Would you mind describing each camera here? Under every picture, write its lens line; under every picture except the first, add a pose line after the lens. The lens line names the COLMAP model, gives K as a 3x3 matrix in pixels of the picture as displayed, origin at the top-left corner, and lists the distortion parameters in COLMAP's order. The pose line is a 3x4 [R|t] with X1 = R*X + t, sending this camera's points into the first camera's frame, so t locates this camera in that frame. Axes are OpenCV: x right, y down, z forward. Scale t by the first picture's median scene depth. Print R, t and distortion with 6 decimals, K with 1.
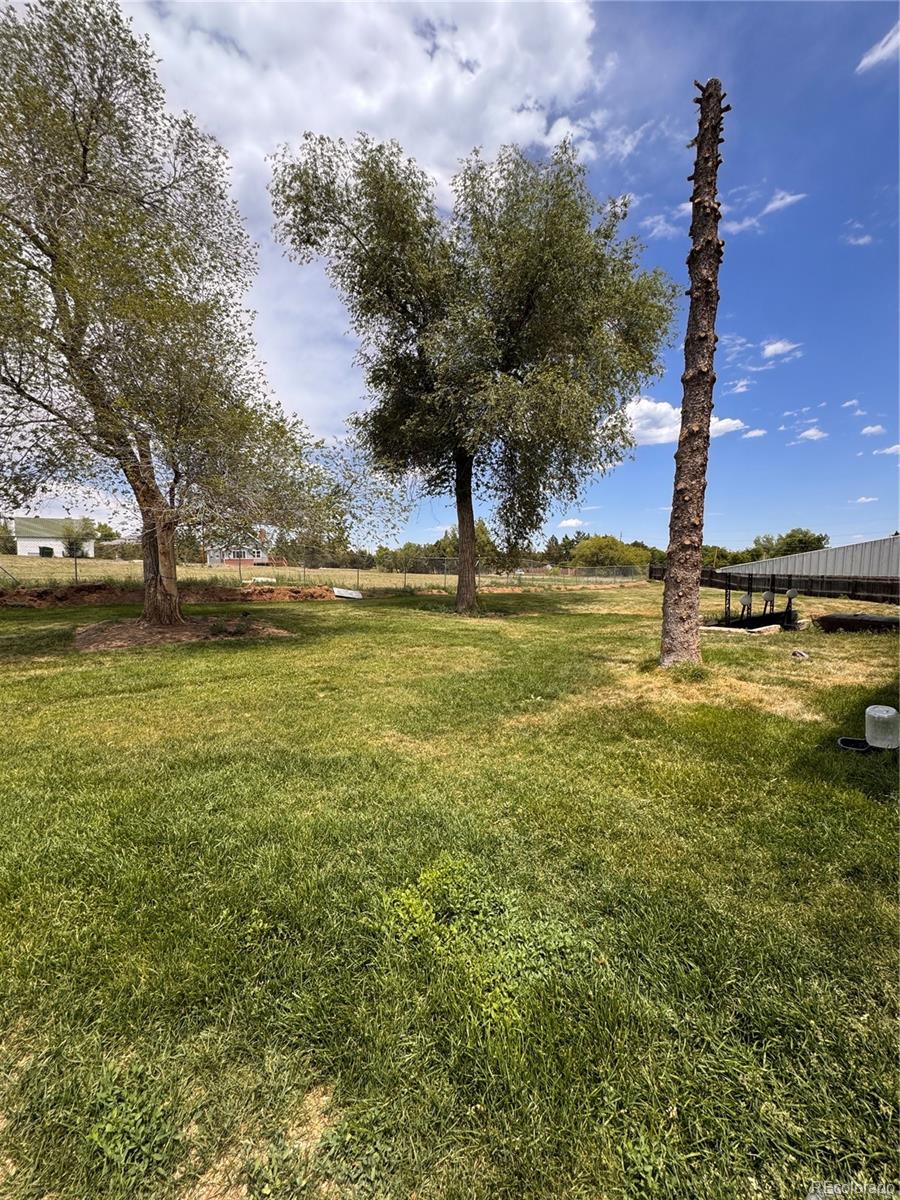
lens RADIAL K [[476.2, 0, 450.0], [0, 476.2, 600.0], [0, 0, 1]] dist [-0.000106, -0.000023]
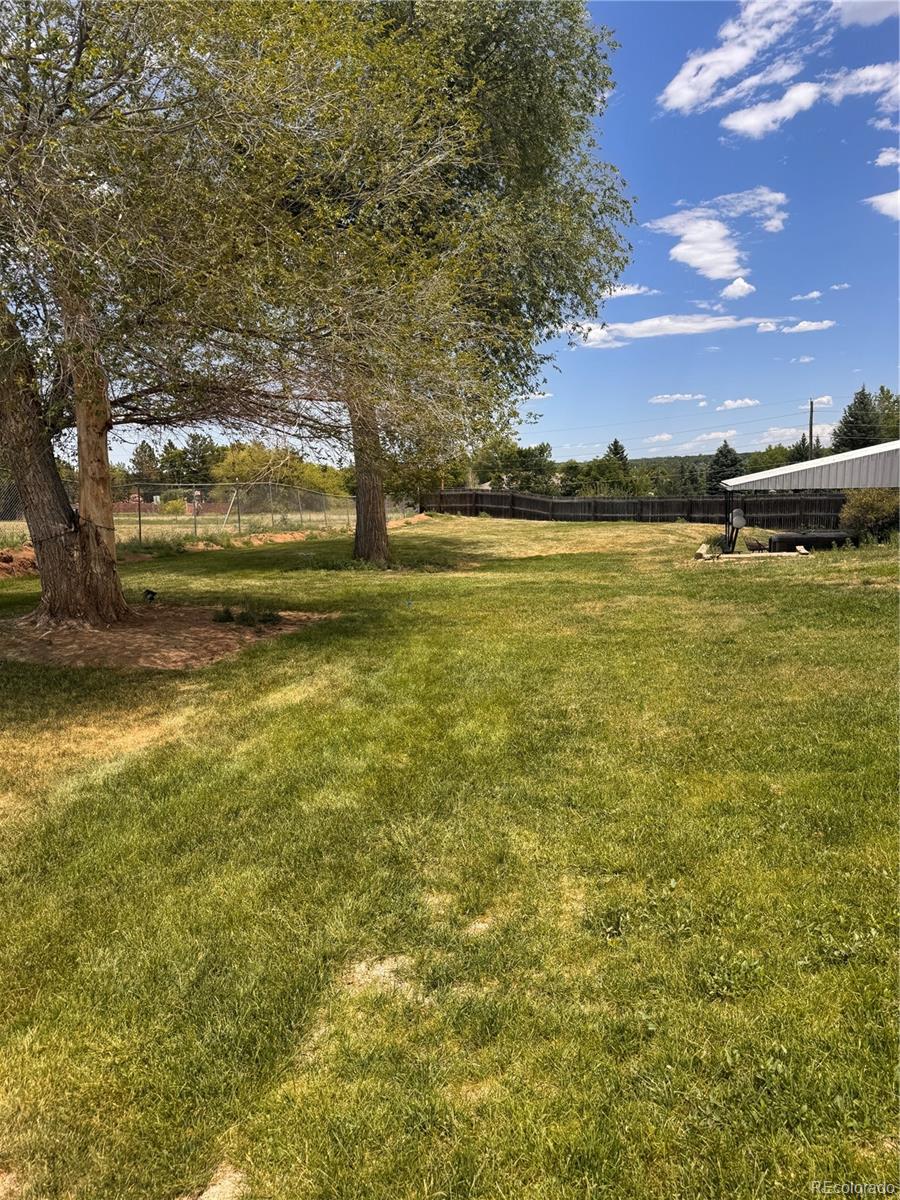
lens RADIAL K [[825.8, 0, 443.7], [0, 825.8, 604.9], [0, 0, 1]] dist [0.152769, -0.271975]
pose [[0.830300, -0.103976, 0.547532, -0.313504], [0.072220, 0.994232, 0.079287, -0.004702], [-0.552618, -0.026289, 0.833020, 0.018289]]
